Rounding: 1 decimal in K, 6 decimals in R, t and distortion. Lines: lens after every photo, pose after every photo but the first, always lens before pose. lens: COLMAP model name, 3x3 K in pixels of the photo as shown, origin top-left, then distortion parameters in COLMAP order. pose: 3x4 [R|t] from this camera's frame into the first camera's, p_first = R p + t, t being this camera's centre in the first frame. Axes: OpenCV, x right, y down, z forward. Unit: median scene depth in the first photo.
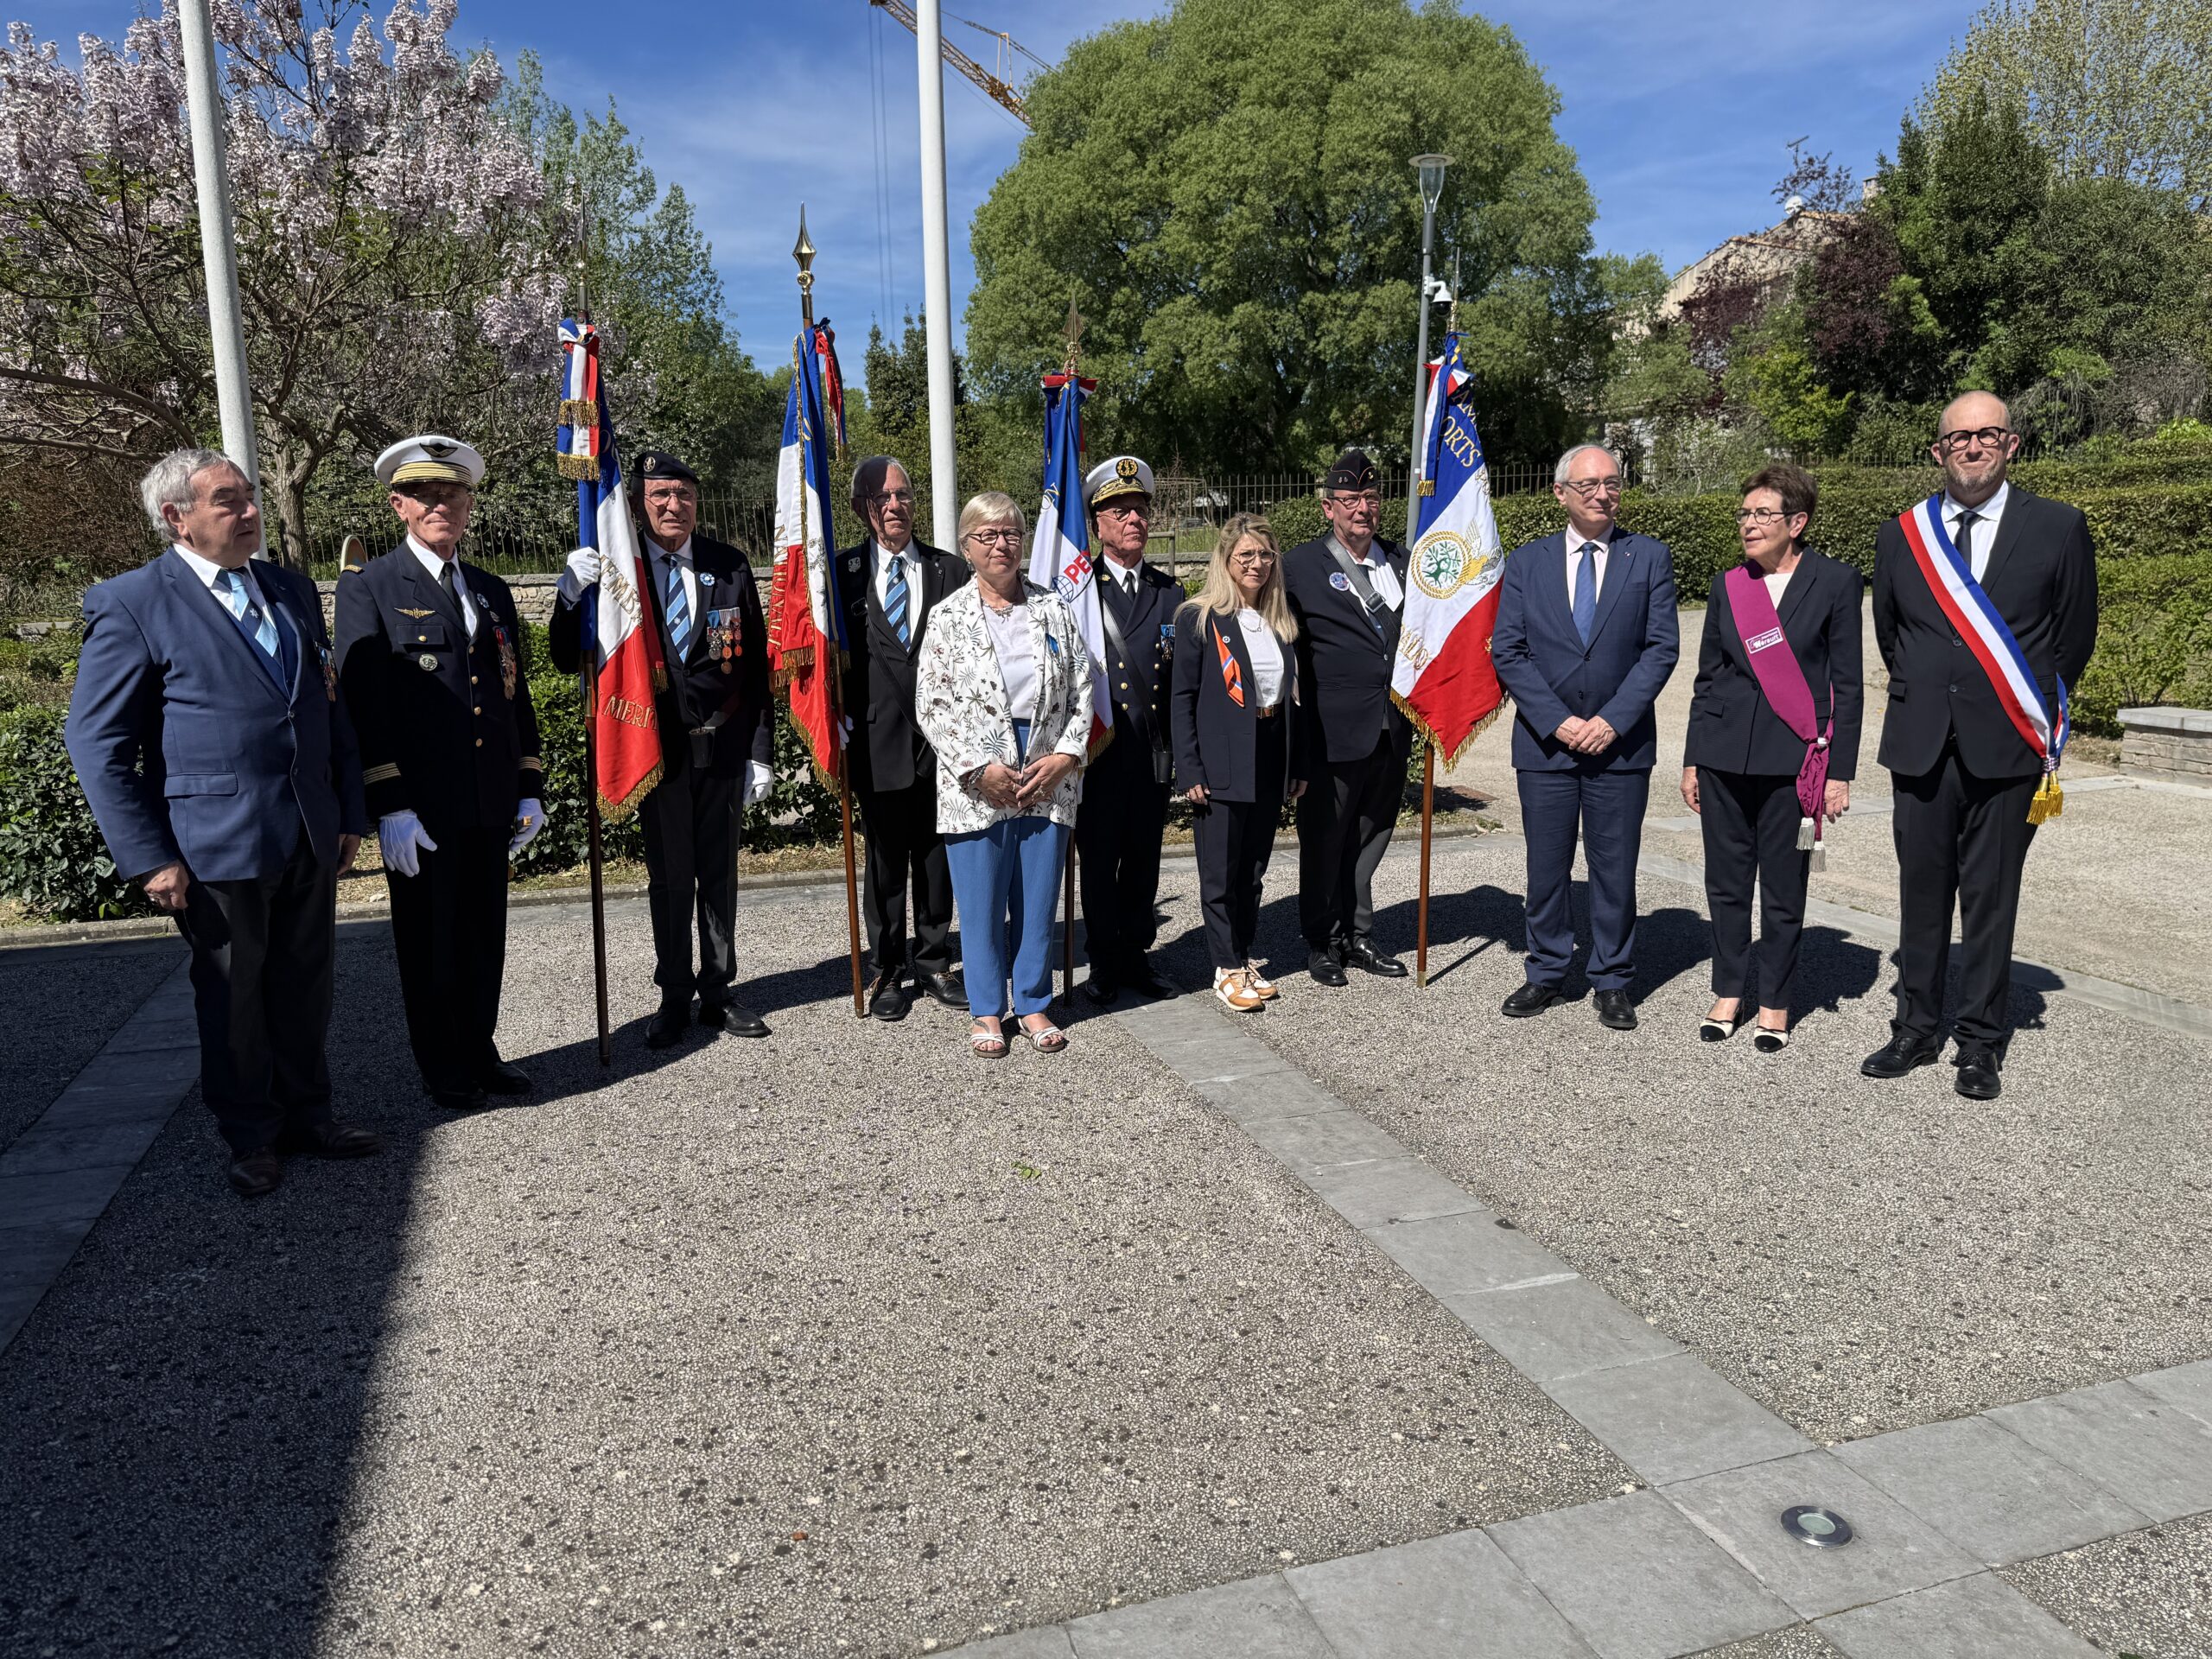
lens RADIAL K [[1564.1, 0, 1117.3], [0, 1564.1, 824.6], [0, 0, 1]] dist [0.026439, -0.044017]
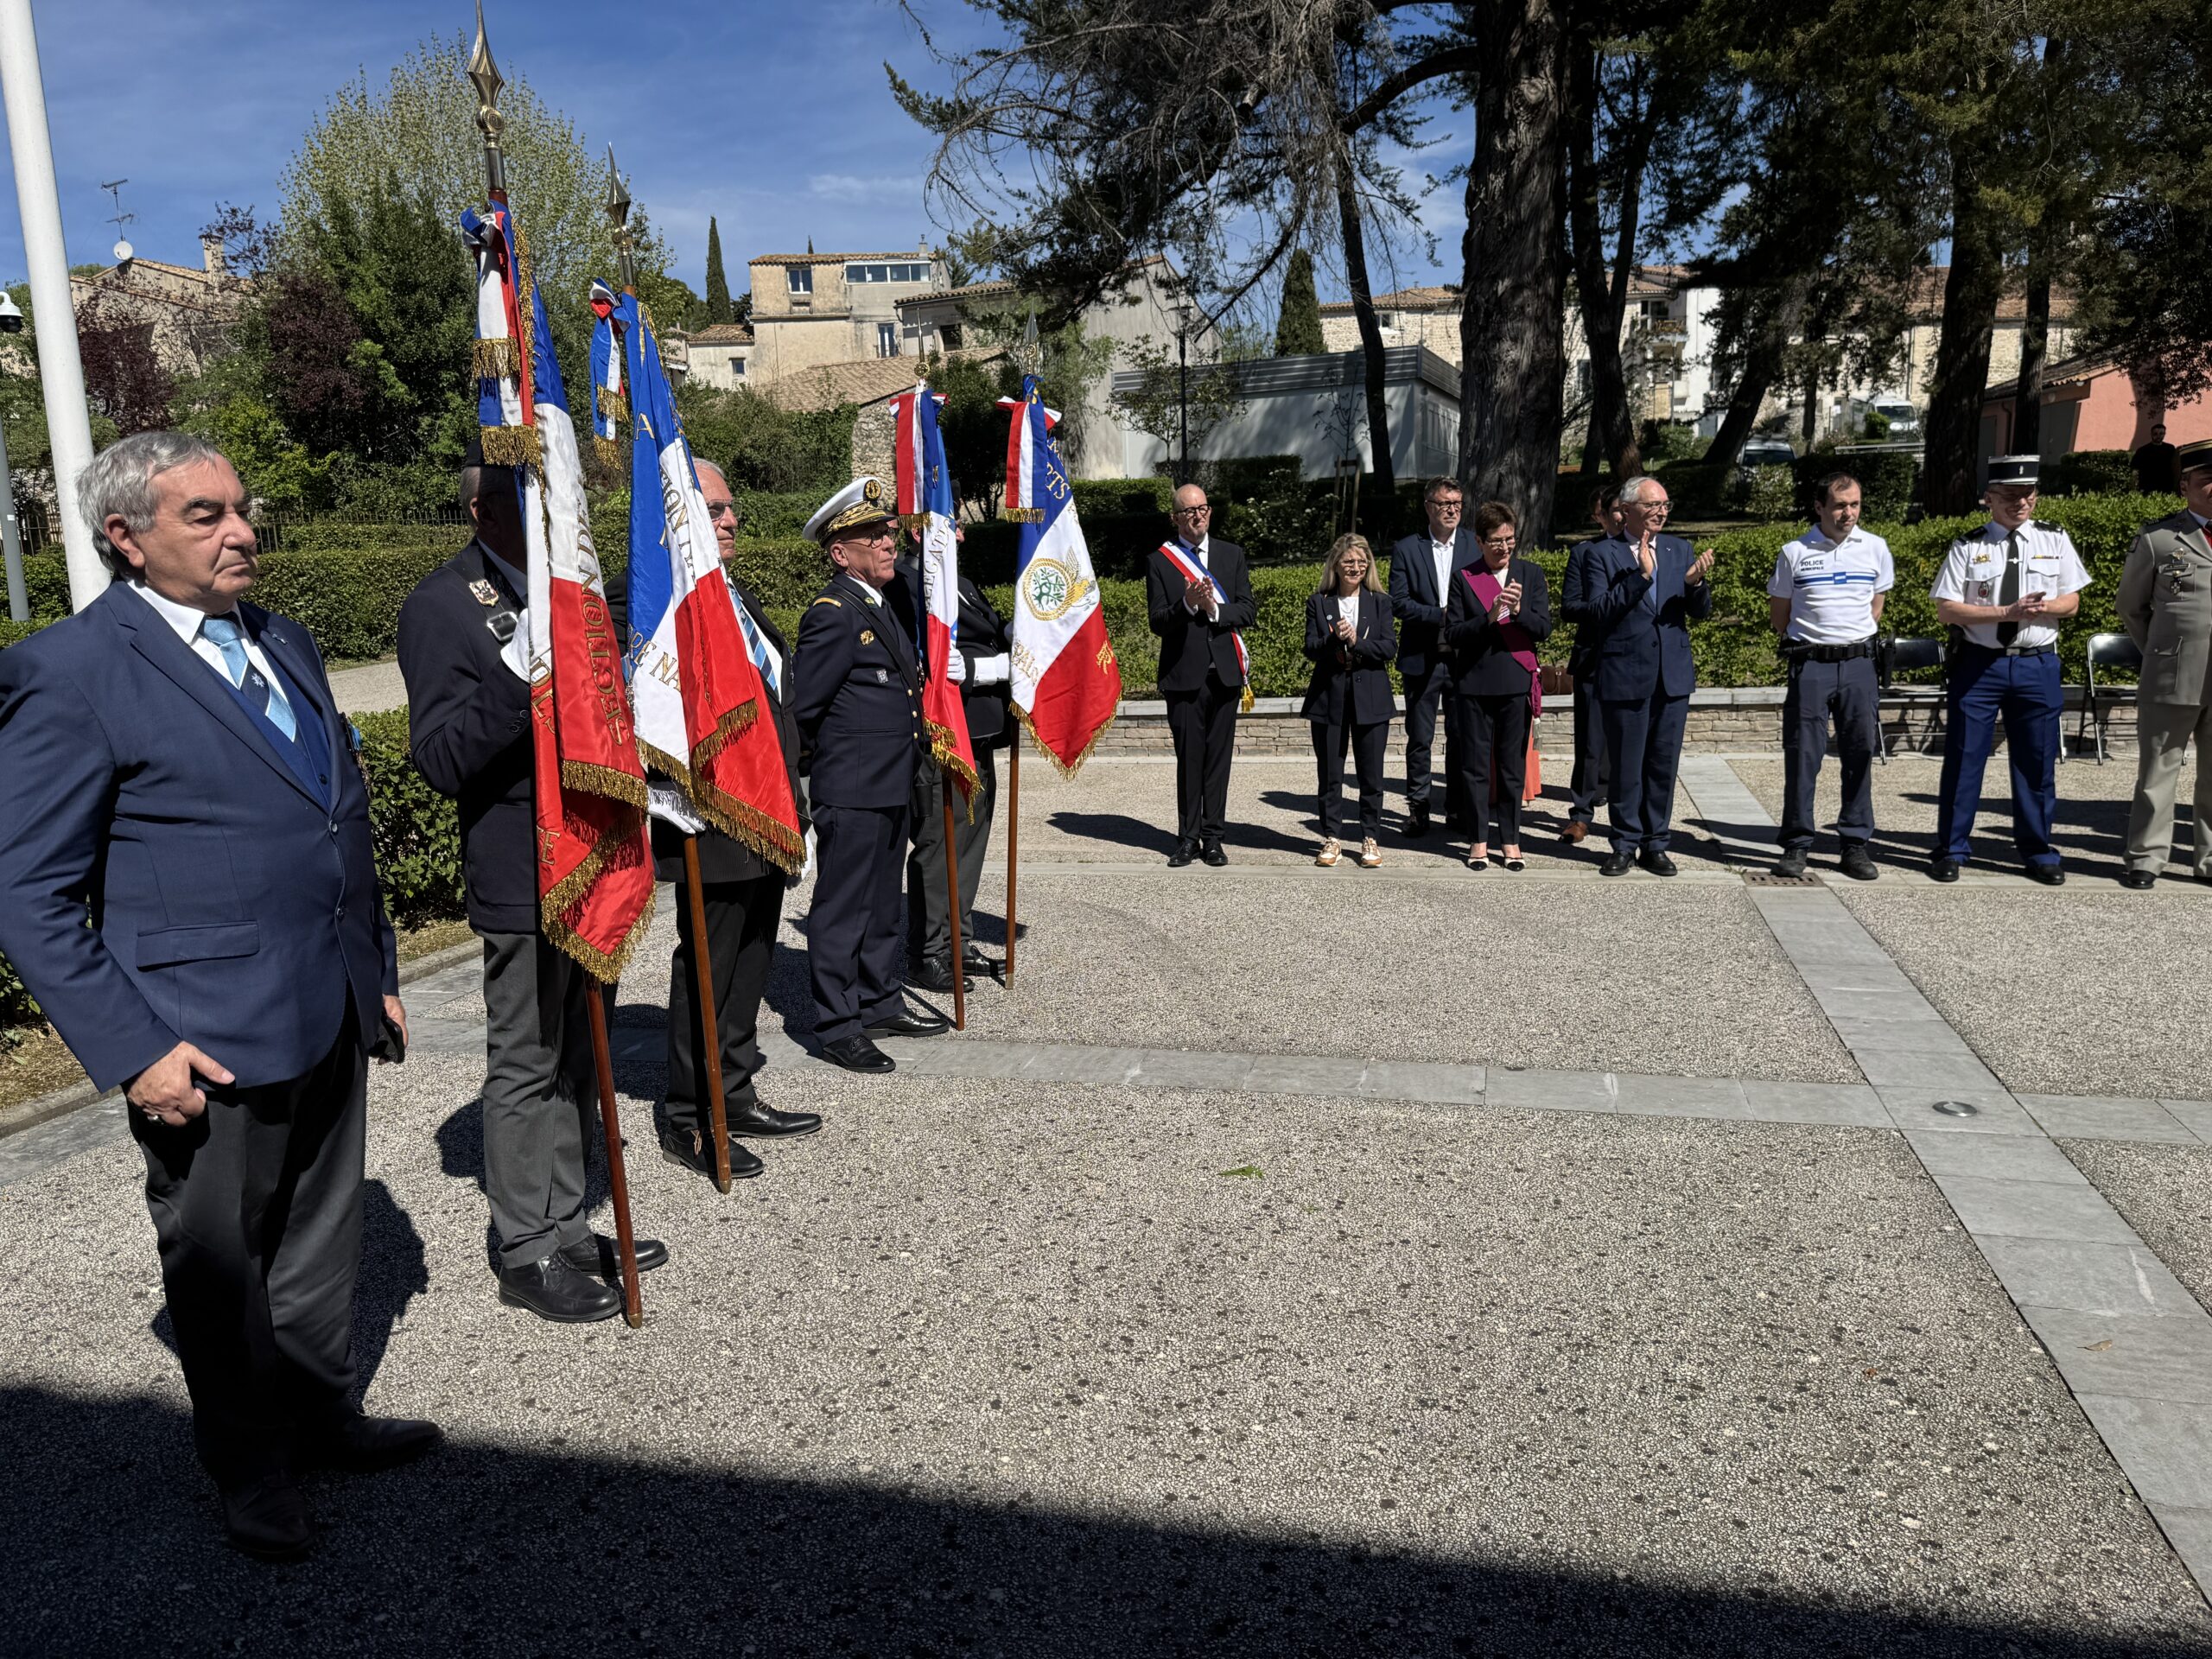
lens RADIAL K [[1542.7, 0, 1095.4], [0, 1542.7, 826.3], [0, 0, 1]] dist [0.105887, -0.170137]
pose [[0.553756, -0.146964, 0.819607, -0.112924], [0.178347, 0.982392, 0.055656, -0.008969], [-0.813355, 0.115355, 0.570217, 0.060504]]
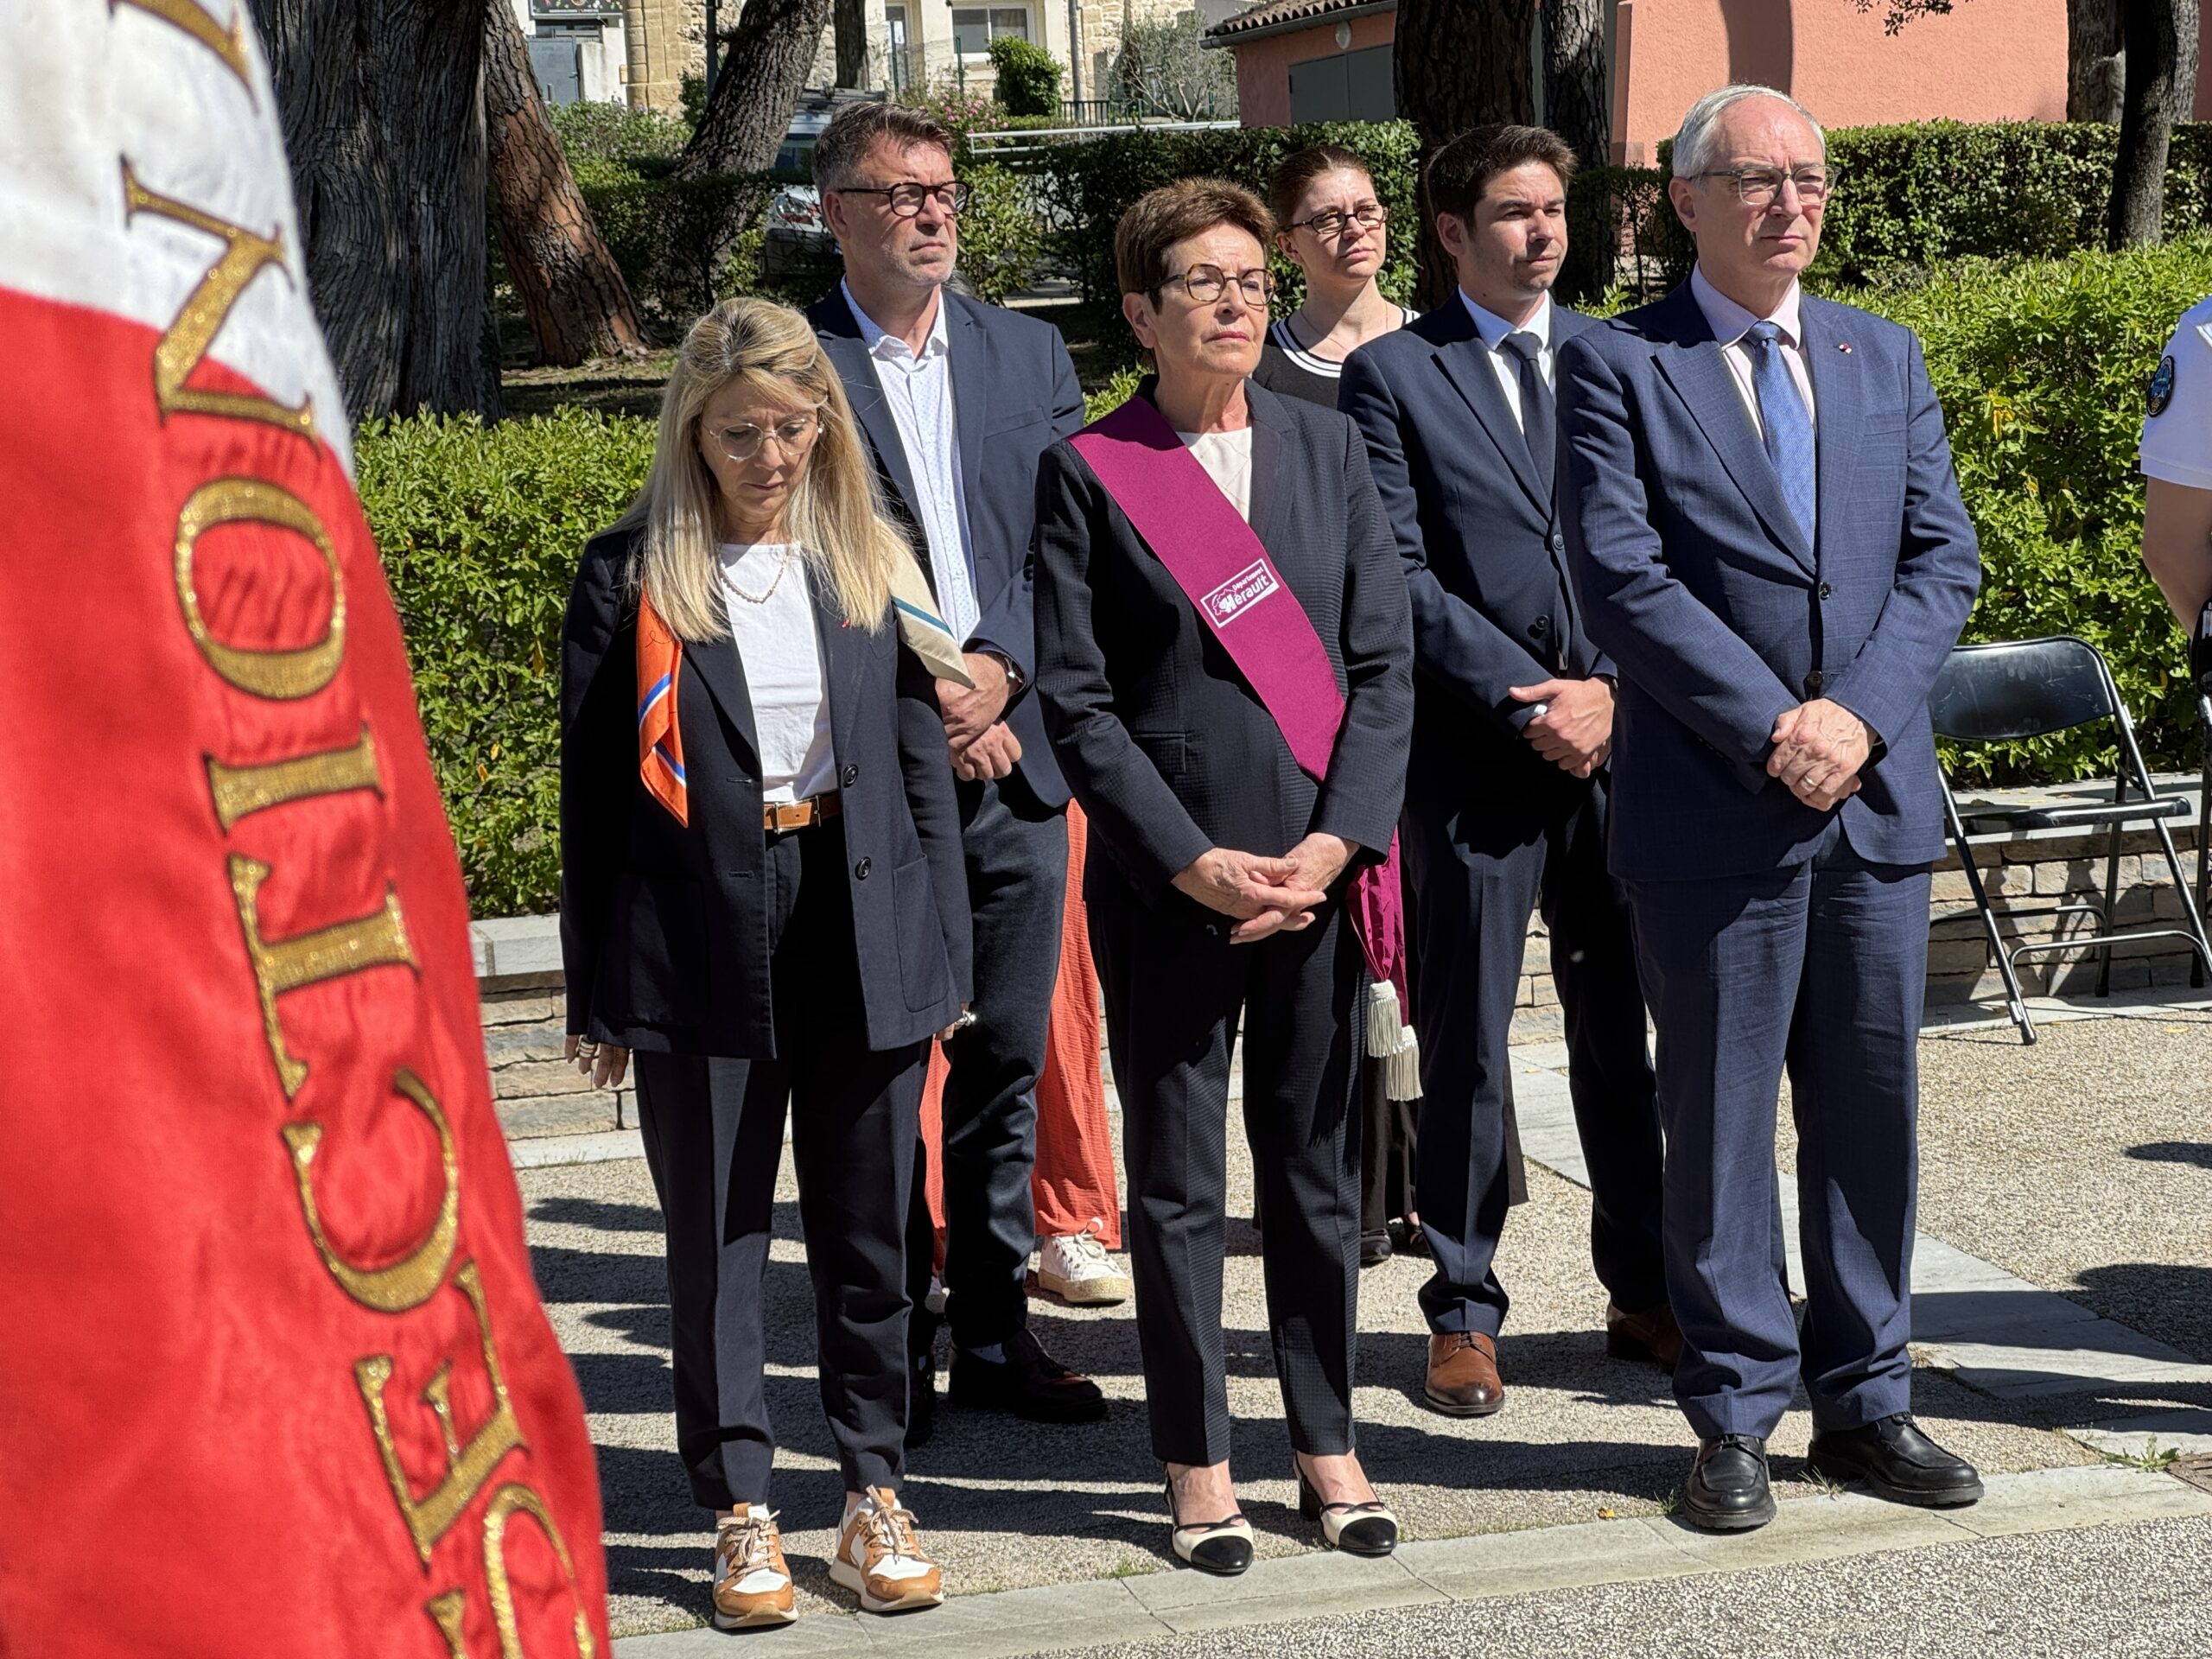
lens RADIAL K [[5083.8, 0, 1096.9], [0, 5083.8, 822.1], [0, 0, 1]] dist [0.141686, 0.465154]
pose [[0.083403, -0.079663, 0.993327, -0.085182], [0.236192, 0.969976, 0.057959, -0.021034], [-0.968121, 0.229782, 0.099714, 0.130074]]
